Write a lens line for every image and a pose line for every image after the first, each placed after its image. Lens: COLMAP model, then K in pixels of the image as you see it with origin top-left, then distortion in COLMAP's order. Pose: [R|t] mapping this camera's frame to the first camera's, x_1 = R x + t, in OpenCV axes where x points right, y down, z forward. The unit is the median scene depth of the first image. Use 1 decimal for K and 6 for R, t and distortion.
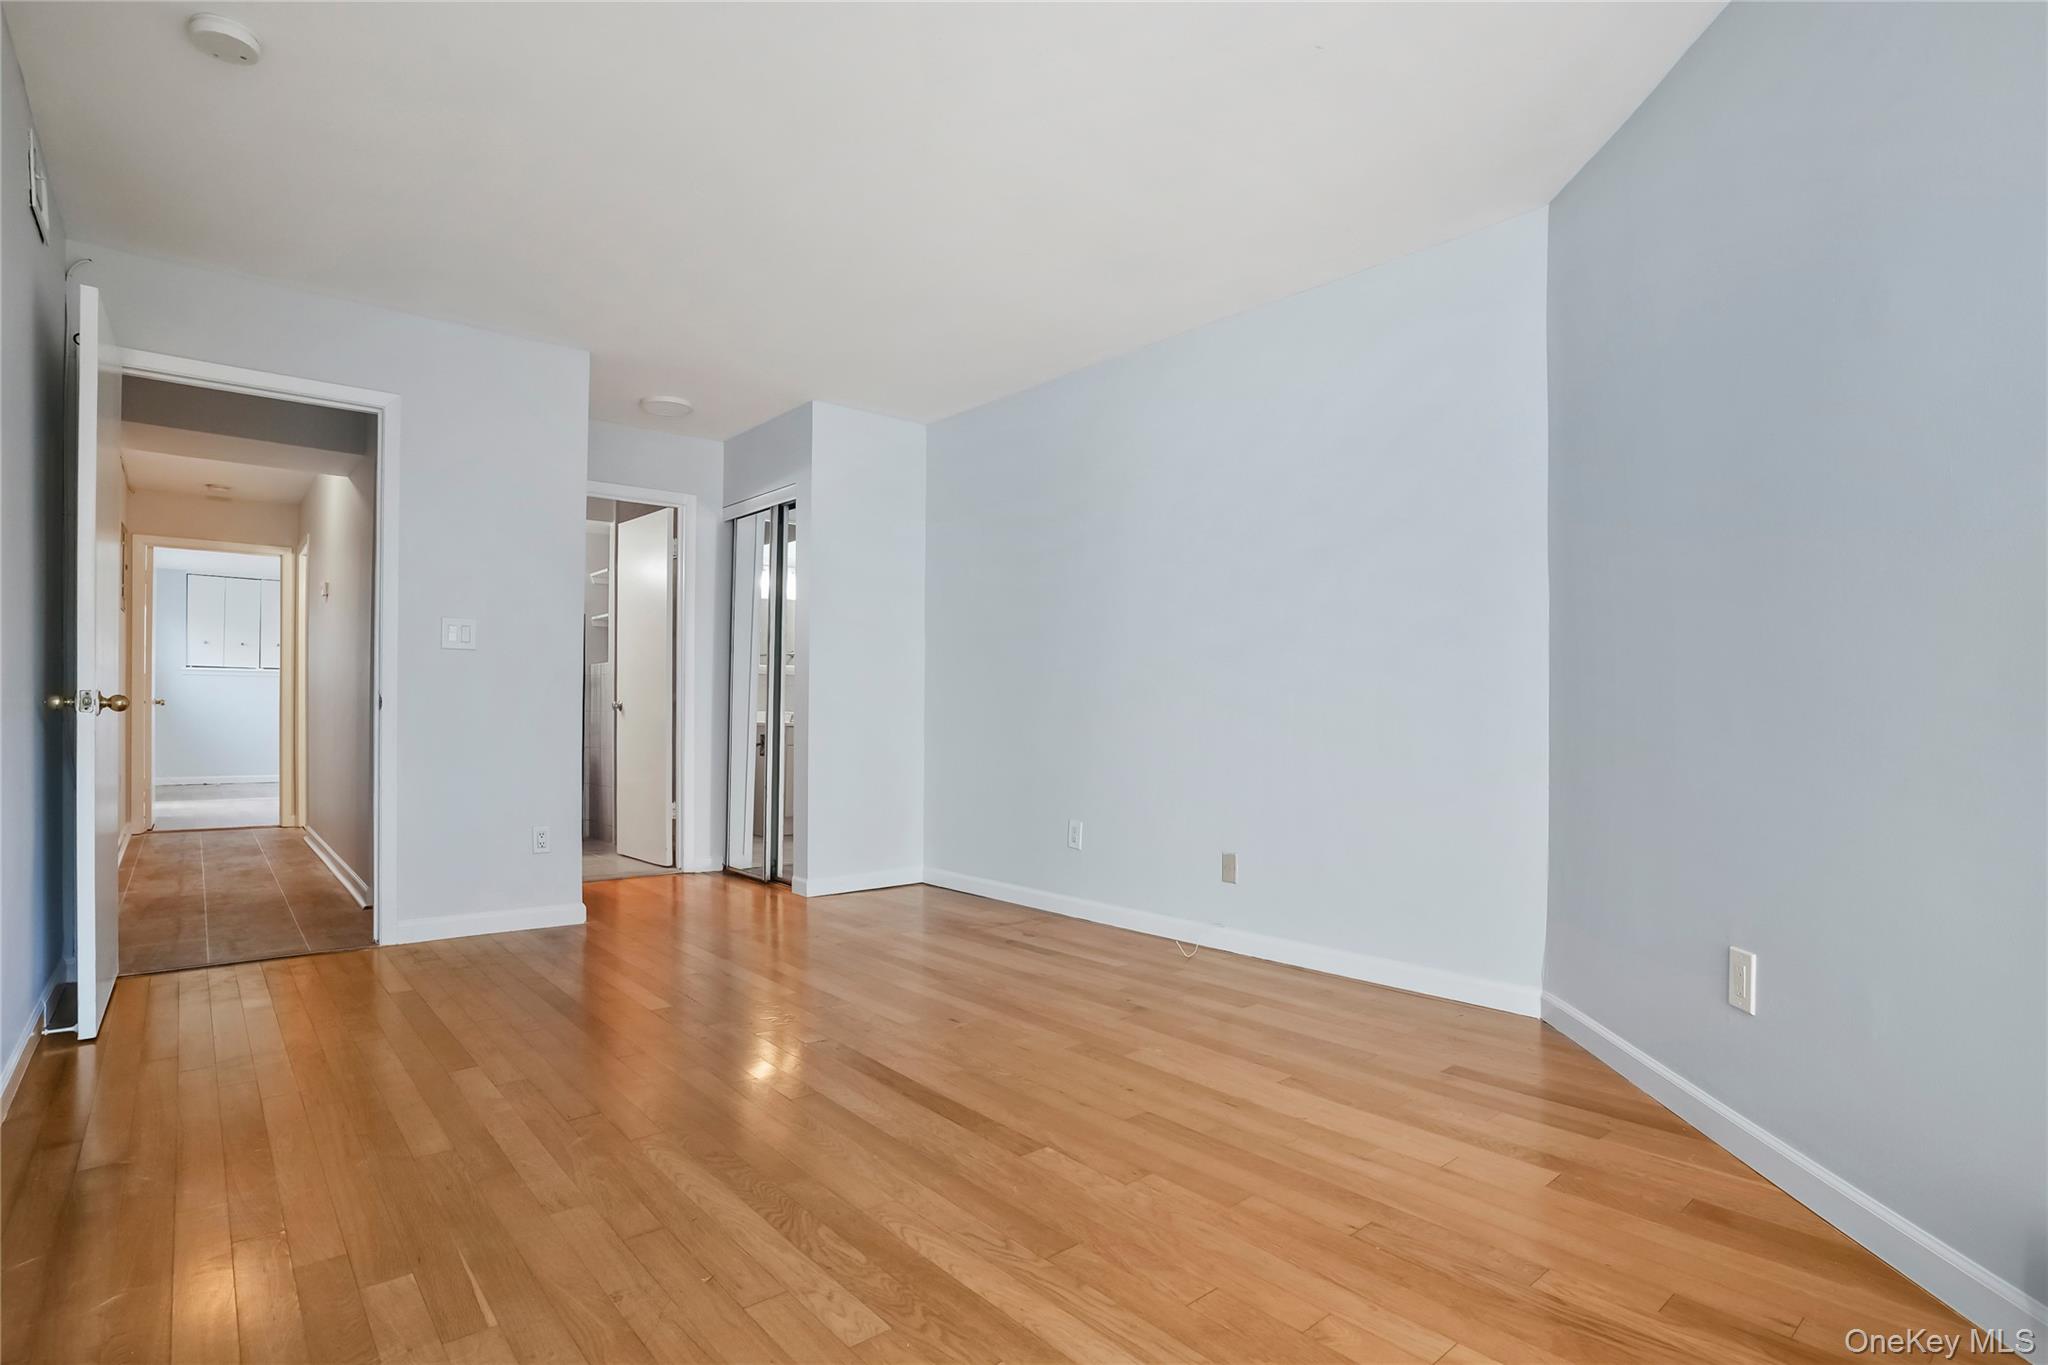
lens RADIAL K [[1021.1, 0, 1010.8], [0, 1021.1, 704.6], [0, 0, 1]] dist [-0.078597, 0.030329]
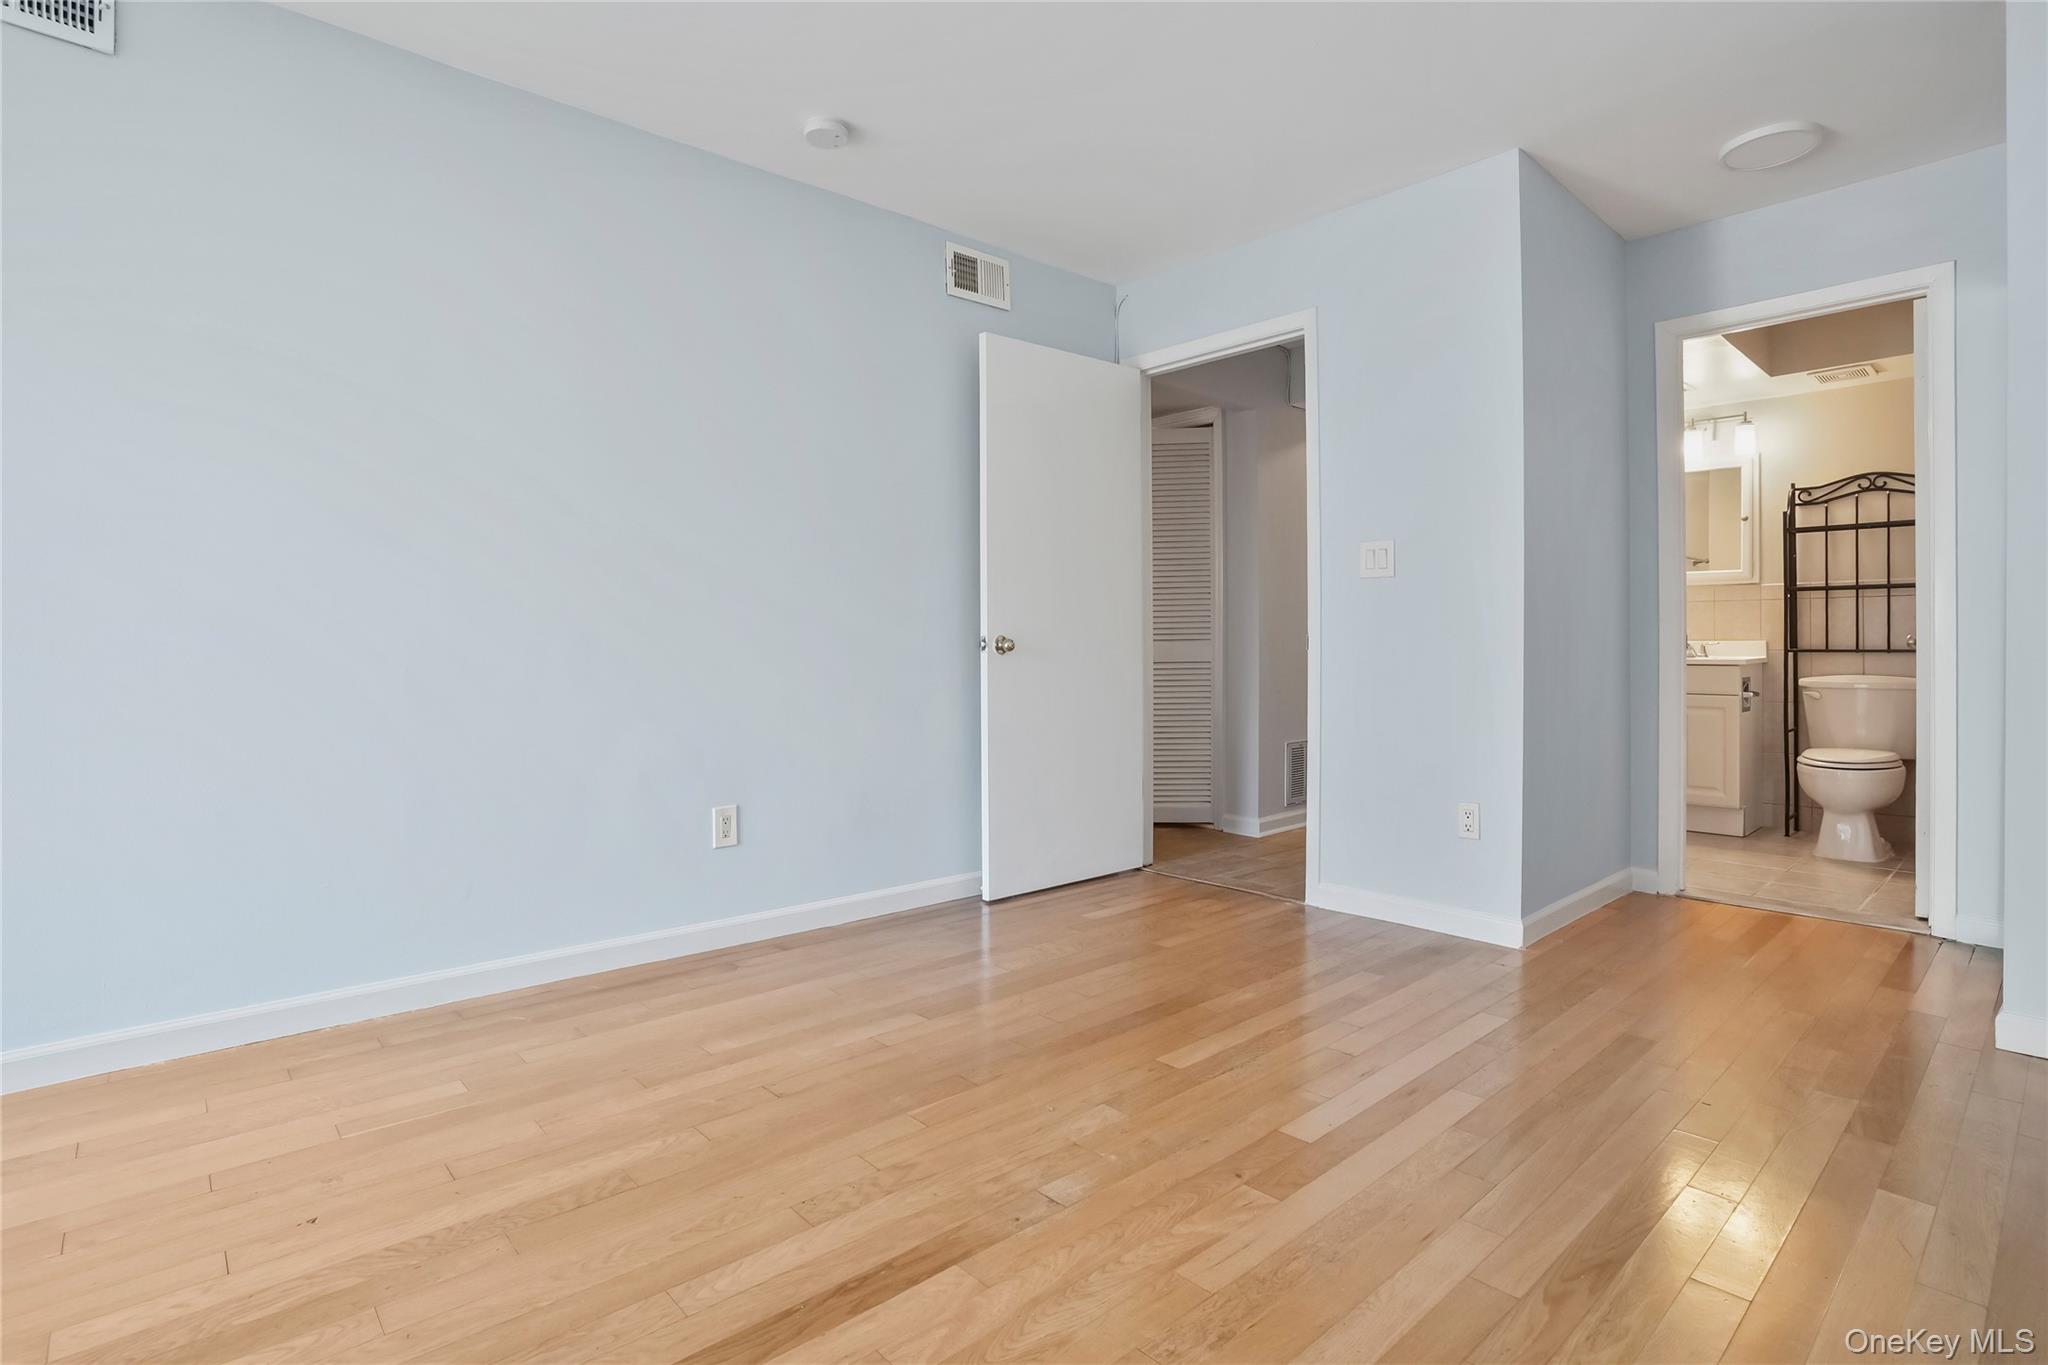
lens RADIAL K [[1002.5, 0, 1012.1], [0, 1002.5, 668.5], [0, 0, 1]] dist [-0.078253, 0.032097]
pose [[0.042945, 0.015010, -0.998965, 0.415335], [0.008896, 0.999842, 0.015405, 0.008385], [0.999038, -0.009548, 0.042804, 1.016302]]
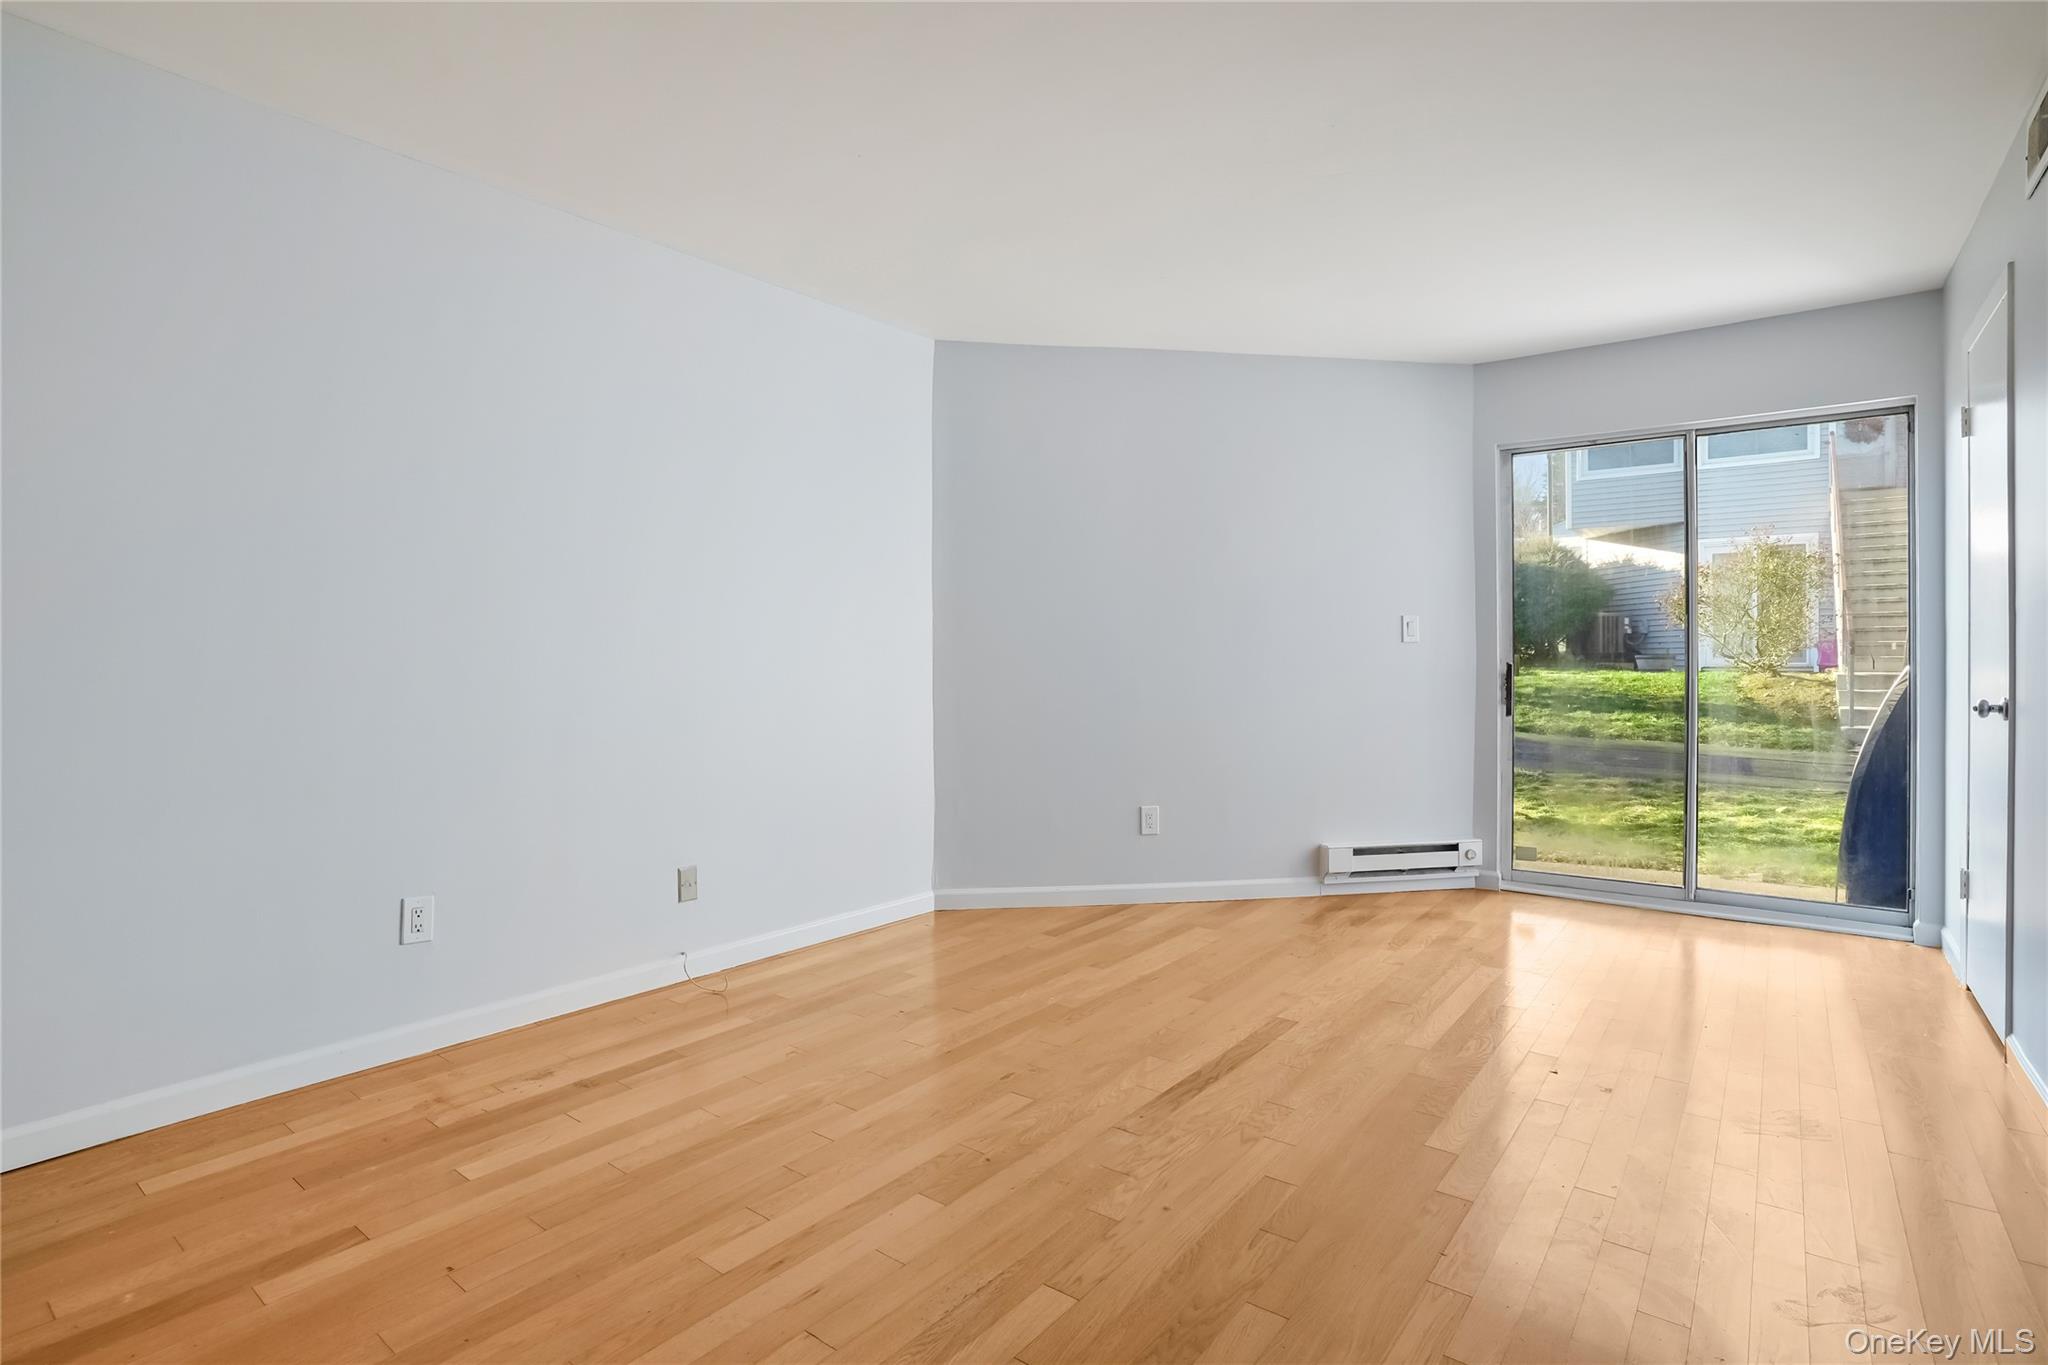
lens RADIAL K [[1002.5, 0, 1012.1], [0, 1002.5, 668.5], [0, 0, 1]] dist [-0.078253, 0.032097]
pose [[-0.214813, -0.008134, 0.976621, -1.013973], [-0.008644, 0.999942, 0.006427, -0.052513], [-0.976617, -0.007062, -0.214871, 1.348144]]
